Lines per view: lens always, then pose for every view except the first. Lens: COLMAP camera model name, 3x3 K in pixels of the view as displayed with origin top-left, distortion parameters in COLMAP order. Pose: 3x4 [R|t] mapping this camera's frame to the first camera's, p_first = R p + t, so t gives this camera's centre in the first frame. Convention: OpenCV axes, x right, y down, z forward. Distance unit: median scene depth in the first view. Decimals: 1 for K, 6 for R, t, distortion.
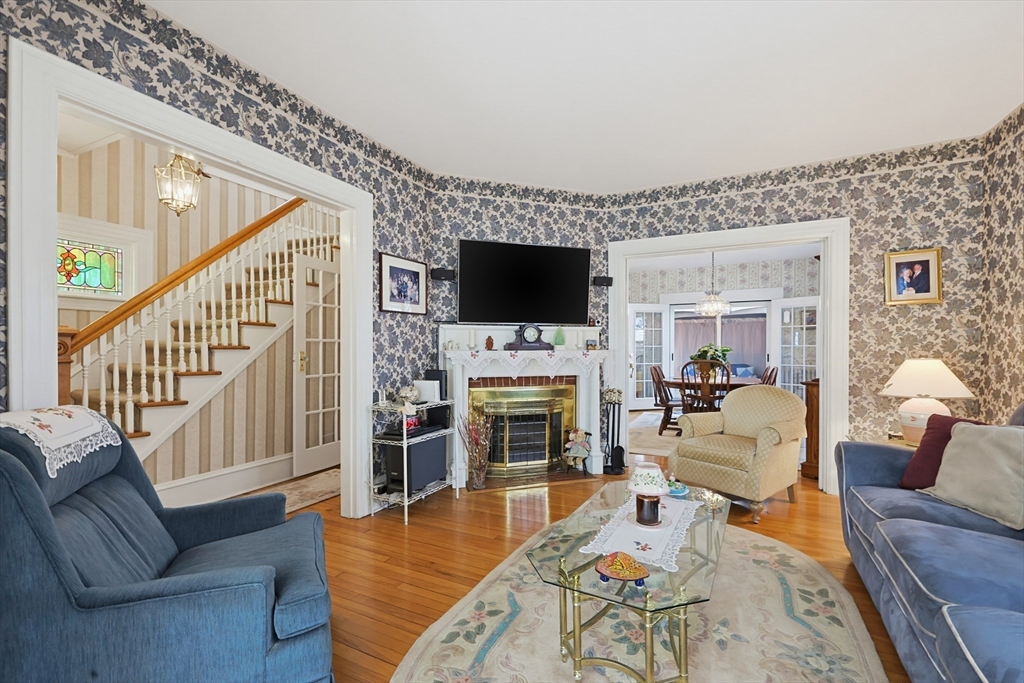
lens RADIAL K [[440.0, 0, 511.1], [0, 440.0, 349.5], [0, 0, 1]] dist [0.001167, 0.000288]
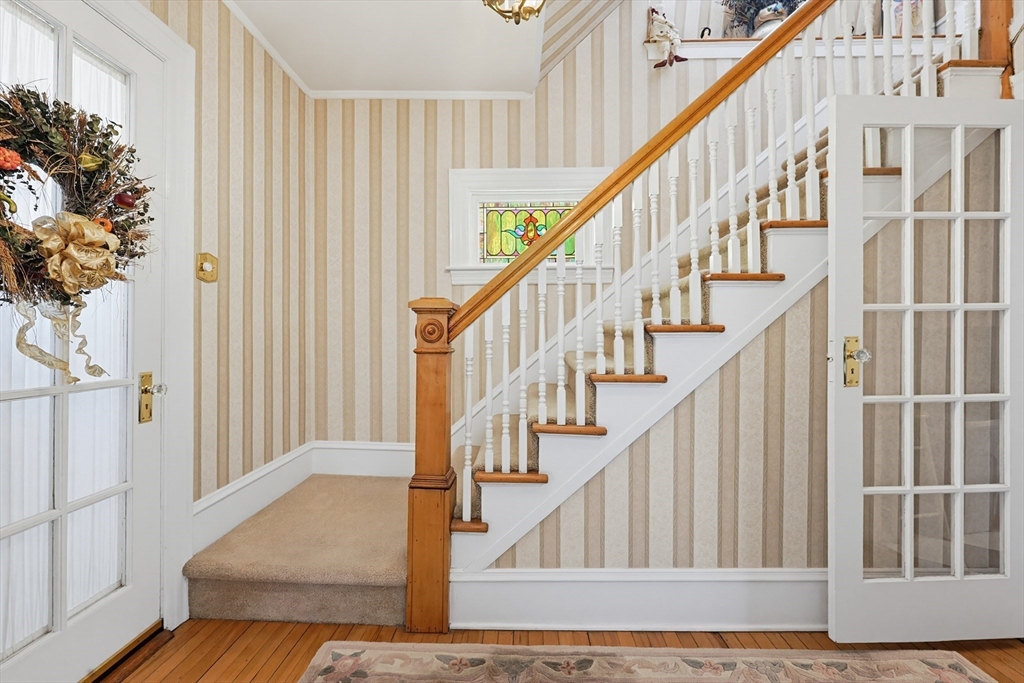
lens RADIAL K [[440.0, 0, 511.2], [0, 440.0, 336.7], [0, 0, 1]] dist [0.001167, 0.000288]
pose [[0.447361, 0.003348, -0.894347, -0.262468], [0.004635, 0.999971, 0.006062, 0.001054], [0.894341, -0.006857, 0.447332, 0.558874]]
